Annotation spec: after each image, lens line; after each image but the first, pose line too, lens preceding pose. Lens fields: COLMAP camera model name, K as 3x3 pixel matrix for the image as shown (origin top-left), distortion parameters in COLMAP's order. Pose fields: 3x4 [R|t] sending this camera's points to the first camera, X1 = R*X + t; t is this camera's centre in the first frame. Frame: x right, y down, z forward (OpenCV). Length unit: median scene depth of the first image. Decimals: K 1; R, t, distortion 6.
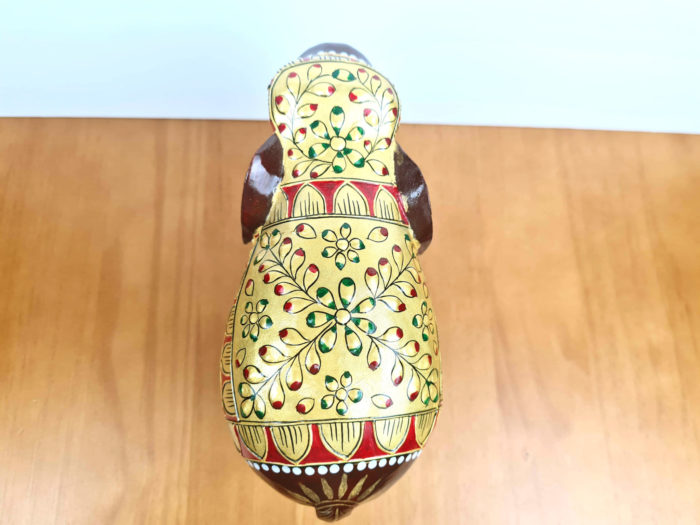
lens RADIAL K [[545.6, 0, 350.0], [0, 545.6, 262.5], [0, 0, 1]] dist [-0.003688, -0.001797]
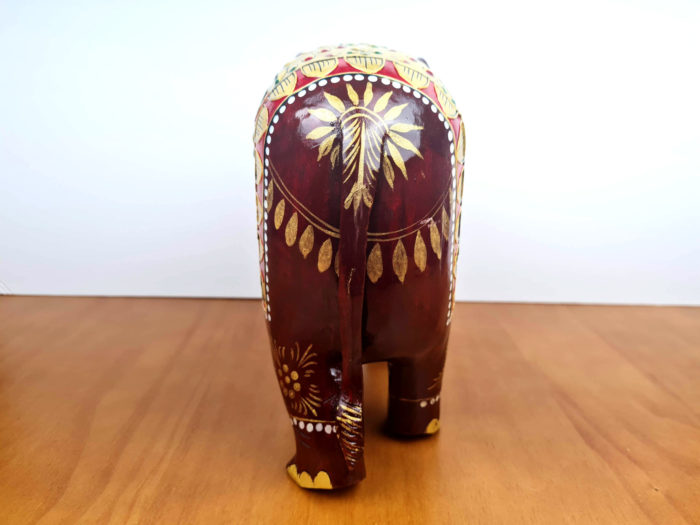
lens RADIAL K [[545.6, 0, 350.0], [0, 545.6, 262.5], [0, 0, 1]] dist [-0.003688, -0.001797]
pose [[0.998455, -0.046905, -0.029799, -0.031364], [0.000991, 0.551188, -0.834380, 1.421575], [0.055562, 0.833062, 0.550383, 0.718684]]
